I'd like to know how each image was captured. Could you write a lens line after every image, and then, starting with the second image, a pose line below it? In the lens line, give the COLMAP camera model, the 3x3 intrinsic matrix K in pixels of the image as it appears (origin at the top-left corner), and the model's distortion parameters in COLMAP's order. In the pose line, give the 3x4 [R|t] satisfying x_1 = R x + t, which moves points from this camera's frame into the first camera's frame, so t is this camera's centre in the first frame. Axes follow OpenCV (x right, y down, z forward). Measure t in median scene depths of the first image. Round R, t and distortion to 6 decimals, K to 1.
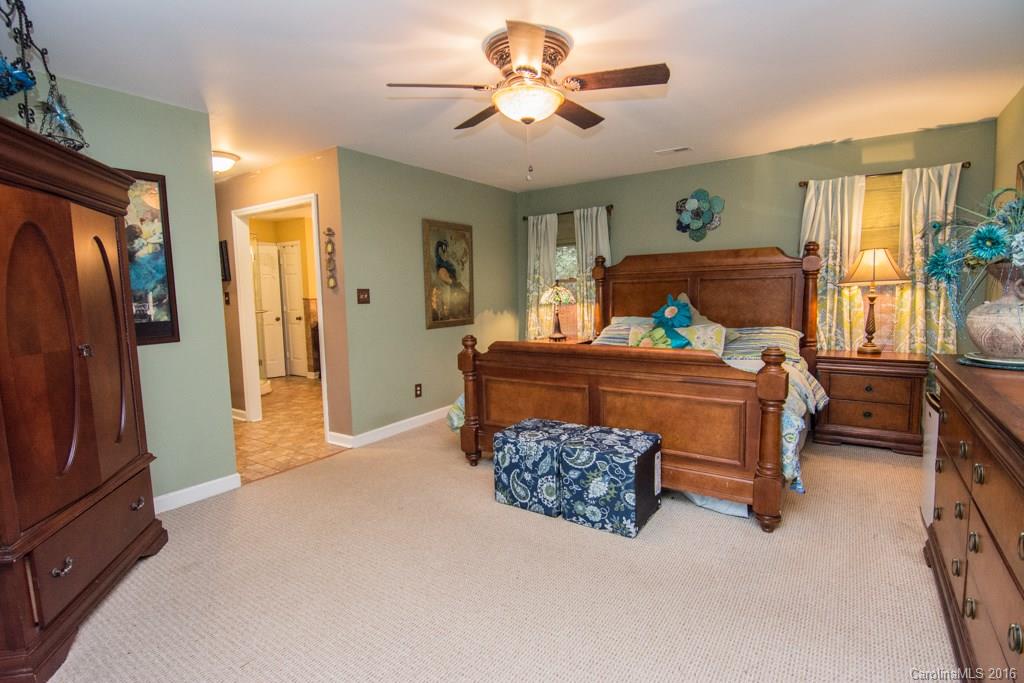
lens RADIAL K [[497.8, 0, 512.1], [0, 497.8, 340.9], [0, 0, 1]] dist [-0.010616, -0.007053]
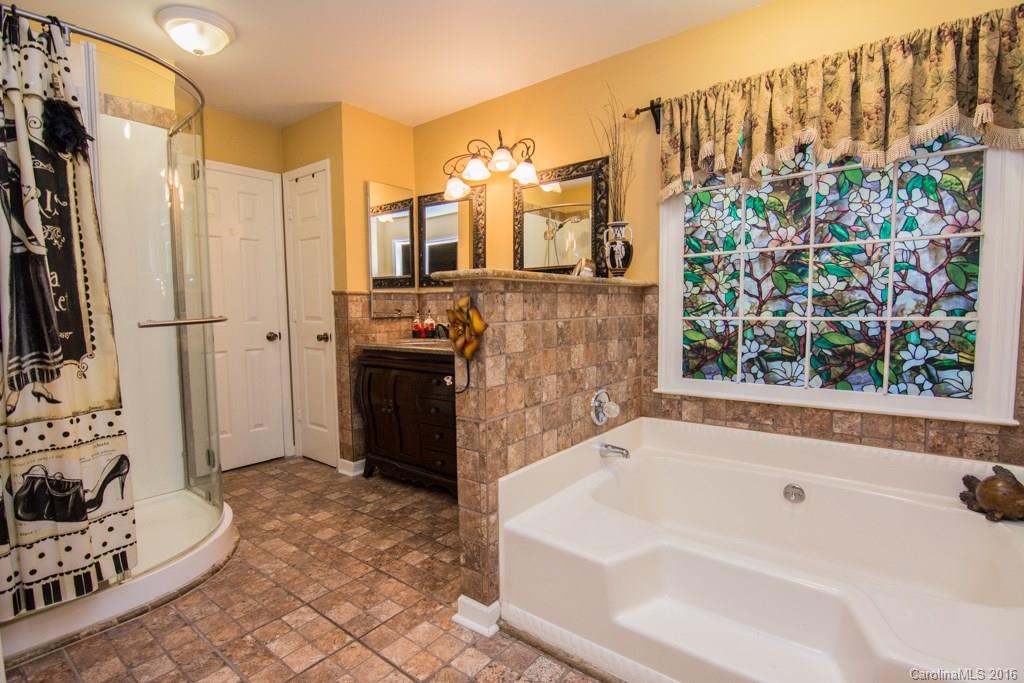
lens RADIAL K [[497.8, 0, 513.9], [0, 497.8, 341.9], [0, 0, 1]] dist [-0.010616, -0.007053]
pose [[0.997983, 0.018527, -0.060725, -0.233202], [-0.019907, 0.999555, -0.022210, -0.034934], [0.060286, 0.023374, 0.997907, 0.569122]]
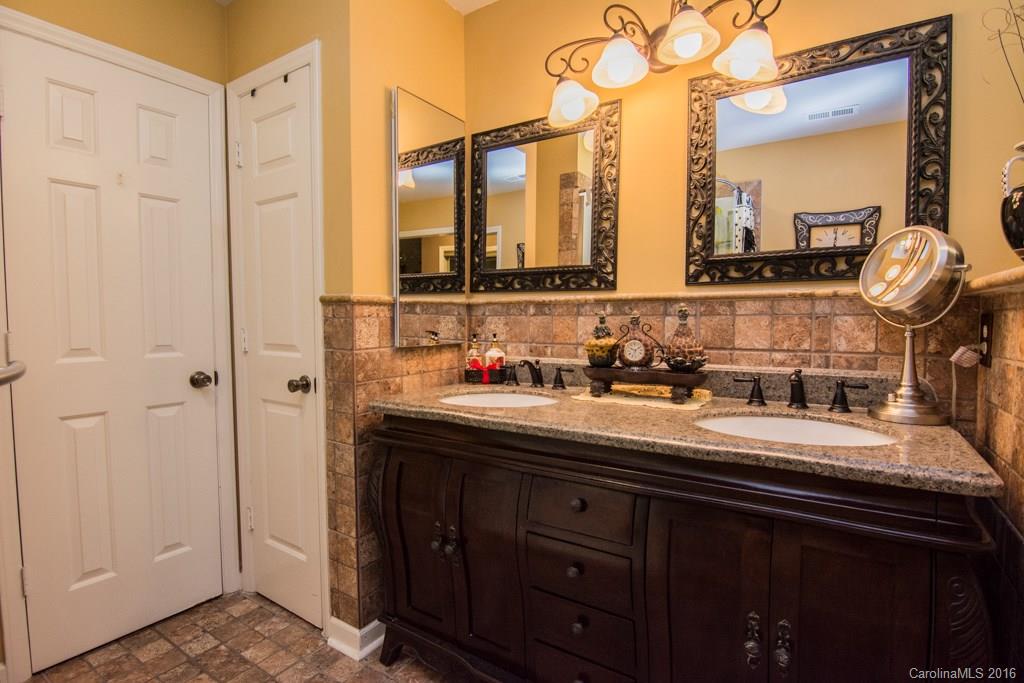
lens RADIAL K [[497.8, 0, 511.8], [0, 497.8, 342.5], [0, 0, 1]] dist [-0.010616, -0.007053]
pose [[0.999618, 0.021452, 0.017437, -0.336100], [-0.020559, 0.998543, -0.049900, -0.055766], [-0.018482, 0.049522, 0.998602, 0.767454]]
